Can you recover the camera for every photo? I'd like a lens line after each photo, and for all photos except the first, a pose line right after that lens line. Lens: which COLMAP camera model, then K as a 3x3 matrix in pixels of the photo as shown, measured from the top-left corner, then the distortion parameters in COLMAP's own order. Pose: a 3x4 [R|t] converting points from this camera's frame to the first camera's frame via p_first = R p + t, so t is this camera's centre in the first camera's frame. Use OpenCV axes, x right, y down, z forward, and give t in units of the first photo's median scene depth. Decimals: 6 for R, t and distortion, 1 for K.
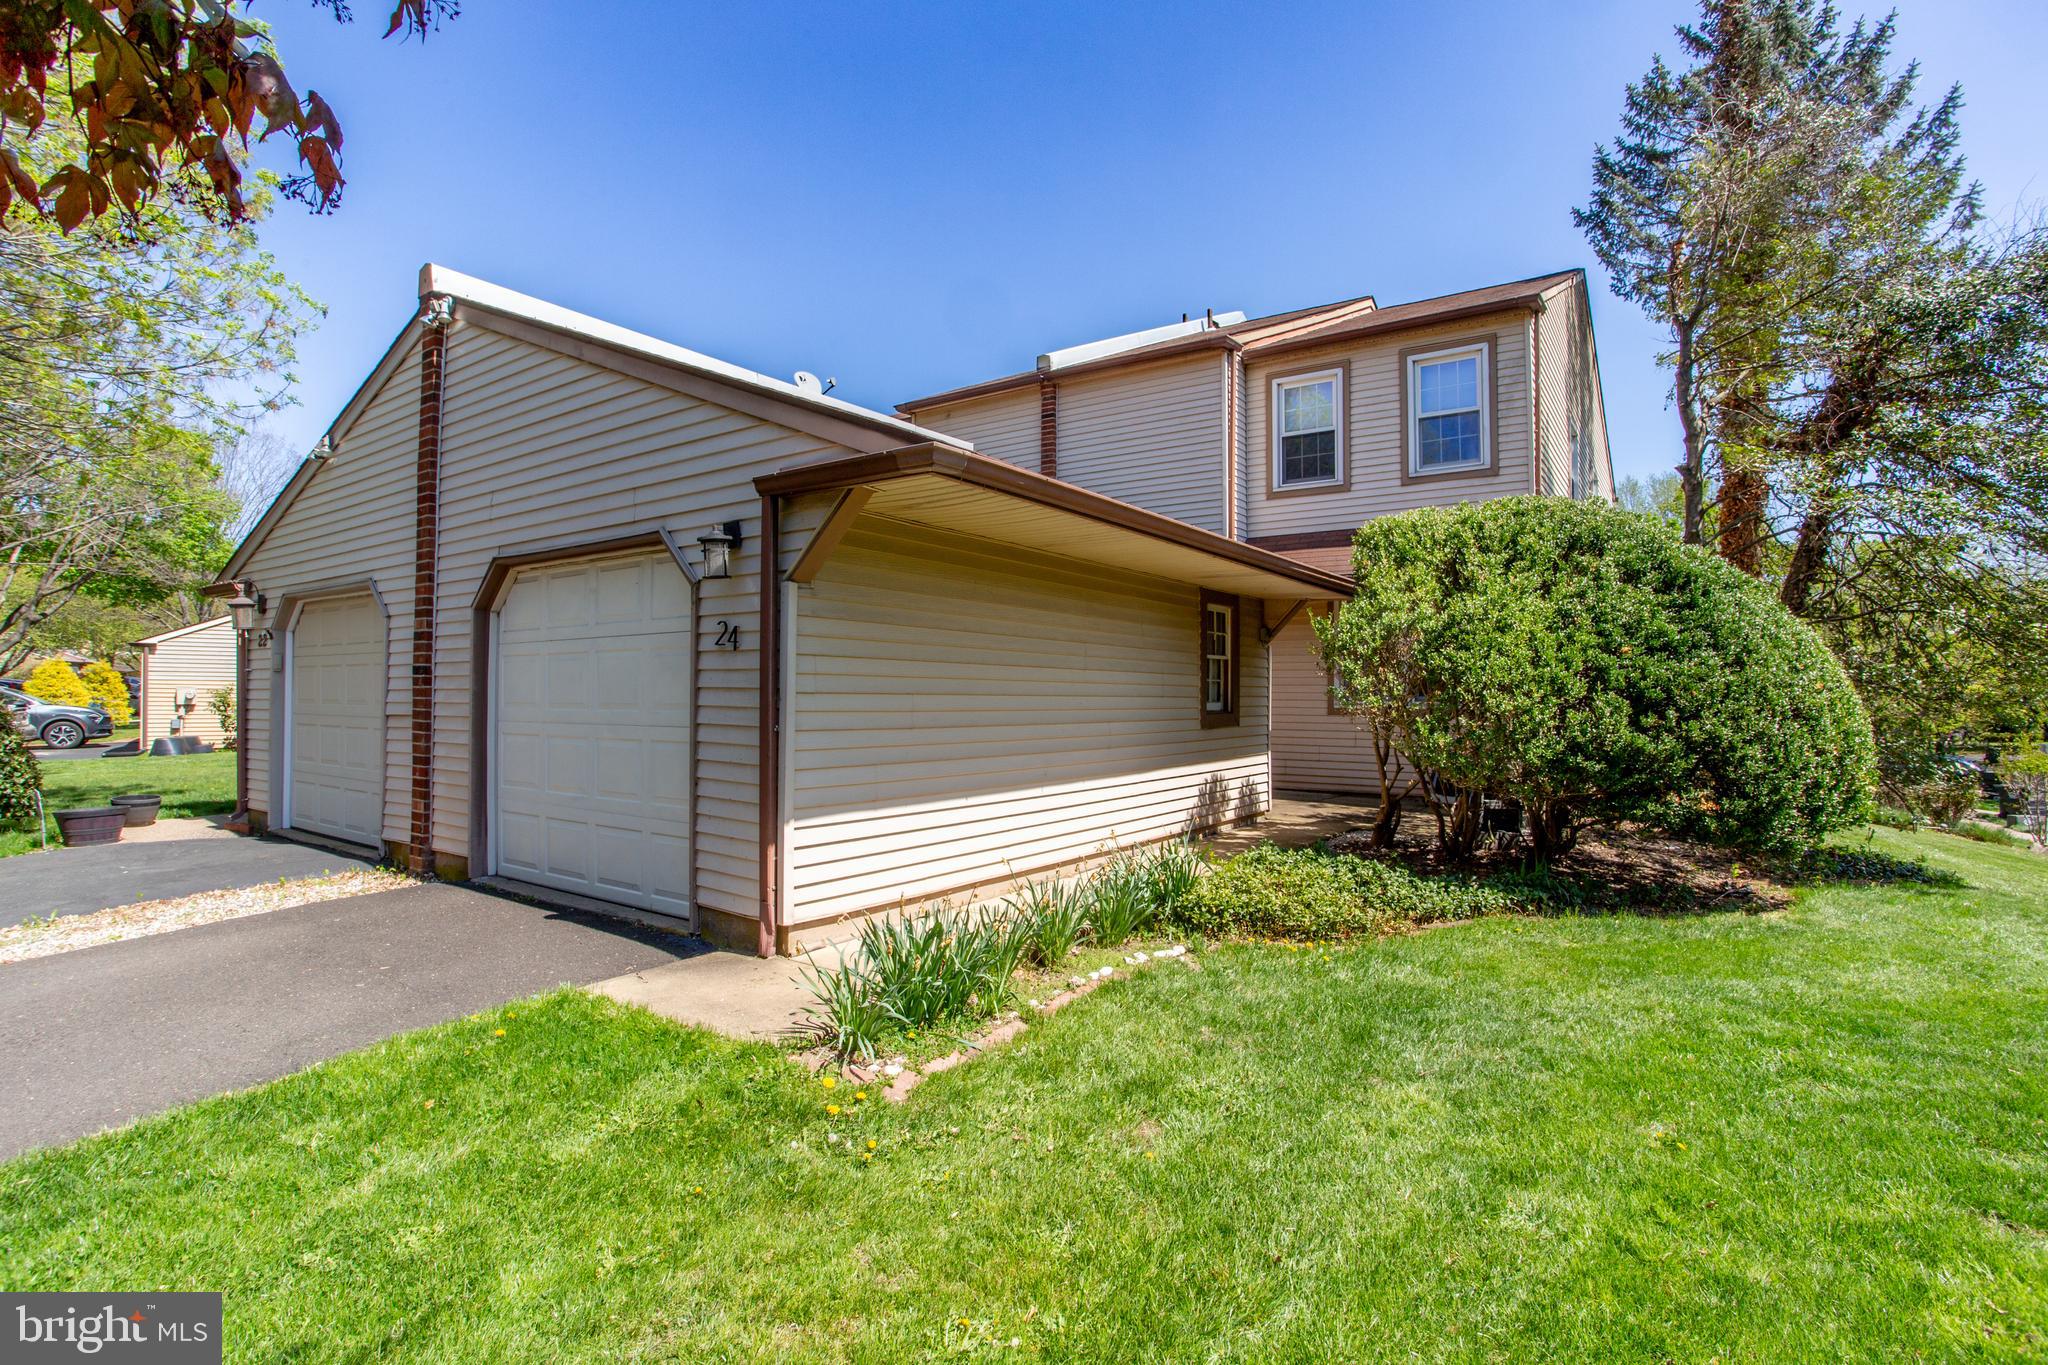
lens RADIAL K [[990.5, 0, 1015.0], [0, 990.5, 674.0], [0, 0, 1]] dist [-0.074968, 0.029598]
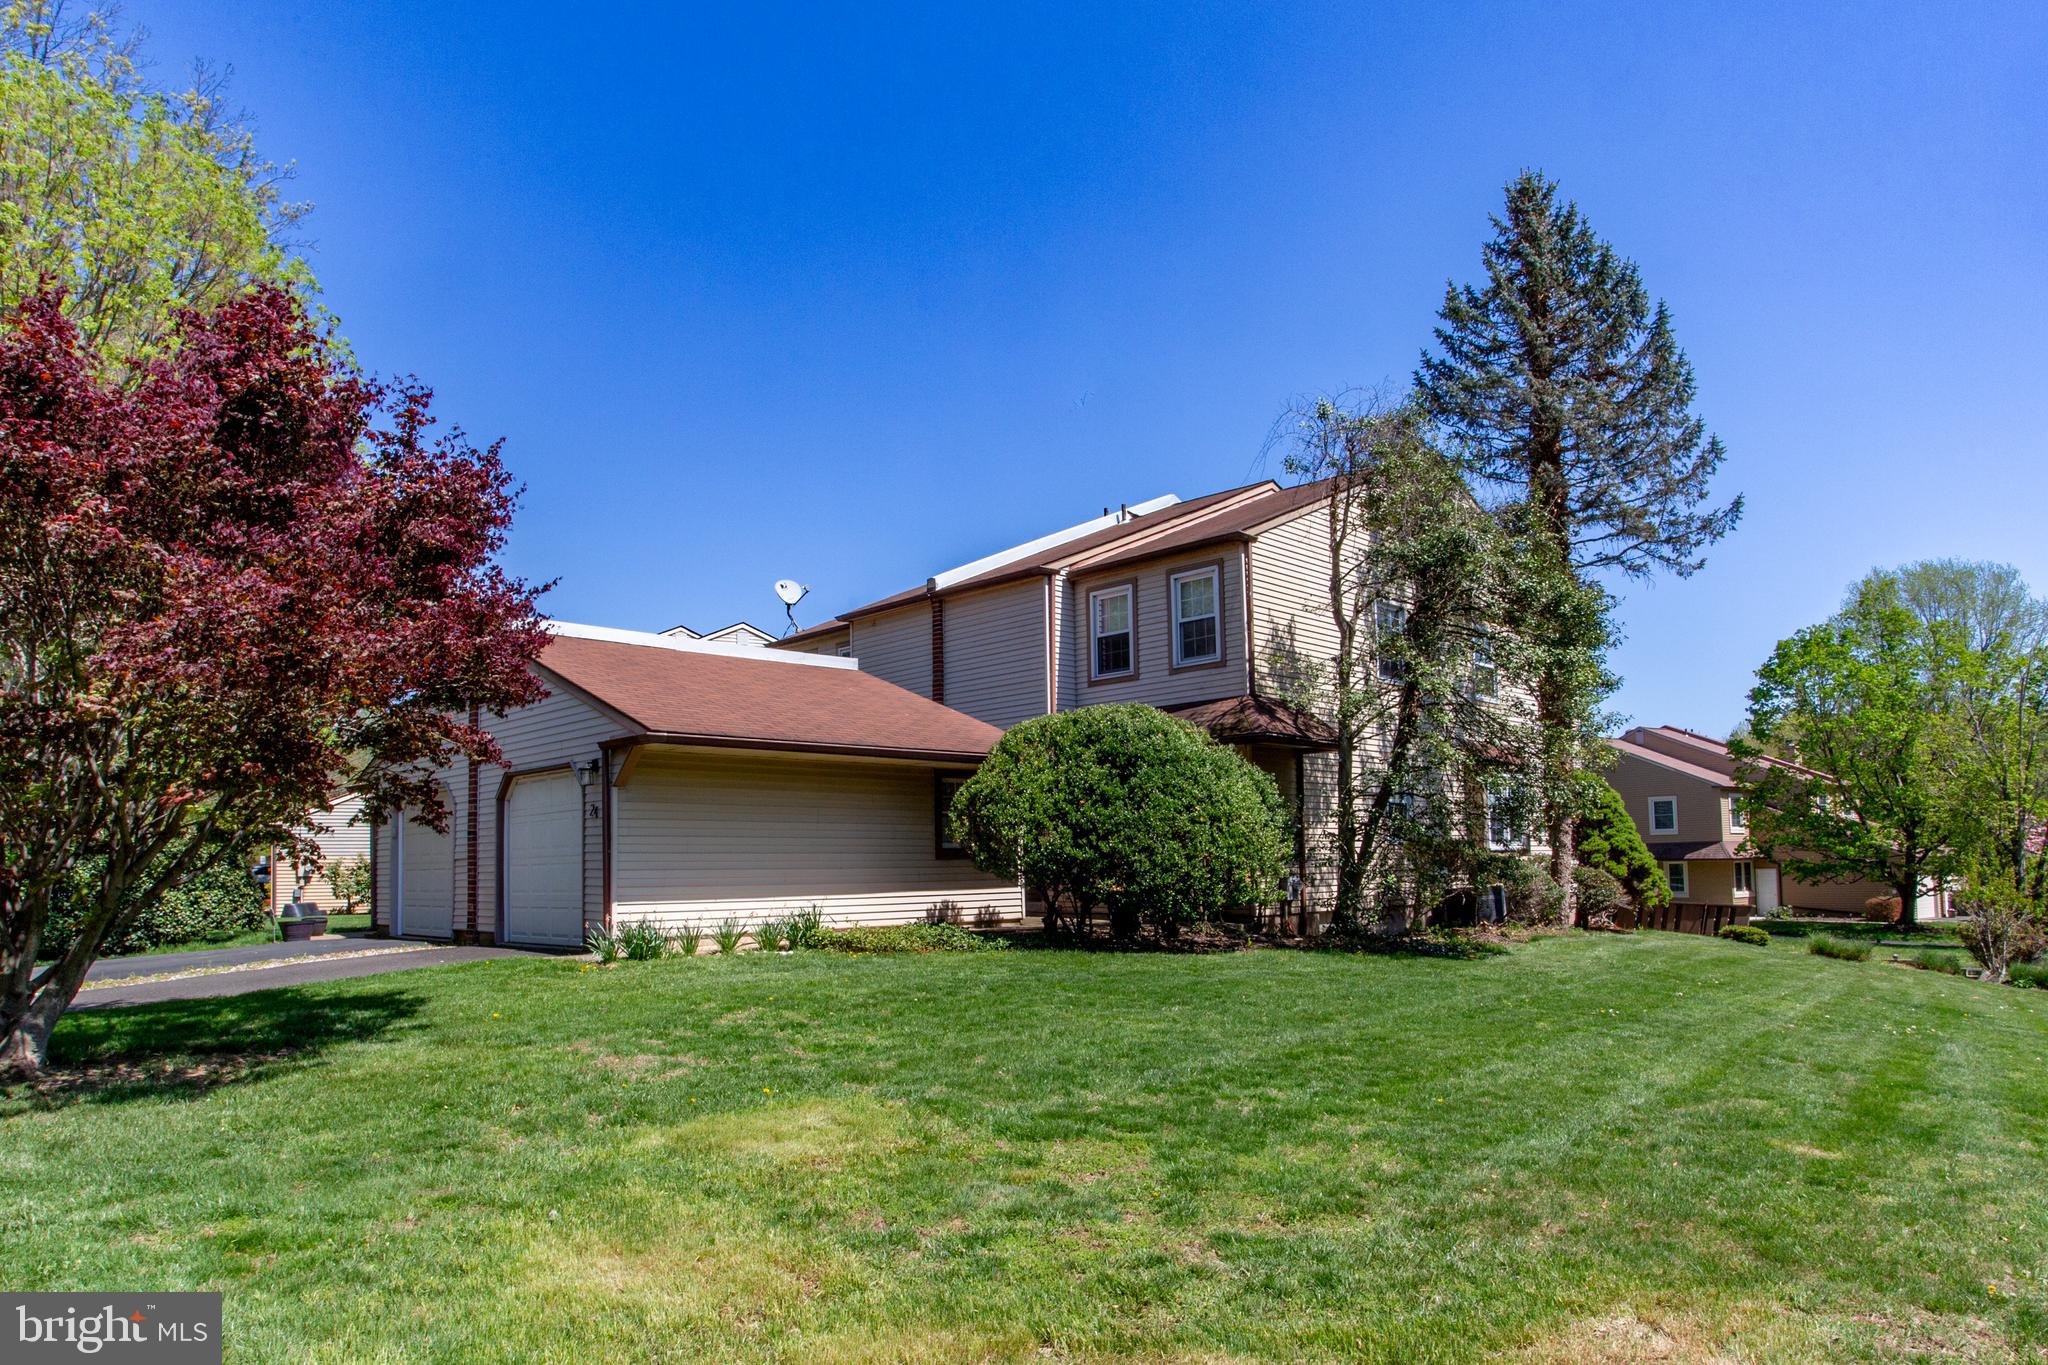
lens RADIAL K [[1271.1, 0, 1015.4], [0, 1271.1, 778.6], [0, 0, 1]] dist [-0.072172, 0.000169]
pose [[0.985478, -0.035011, -0.166155, 0.799487], [0.026942, 0.998357, -0.050572, 0.040888], [0.167652, 0.045361, 0.984802, -1.171275]]
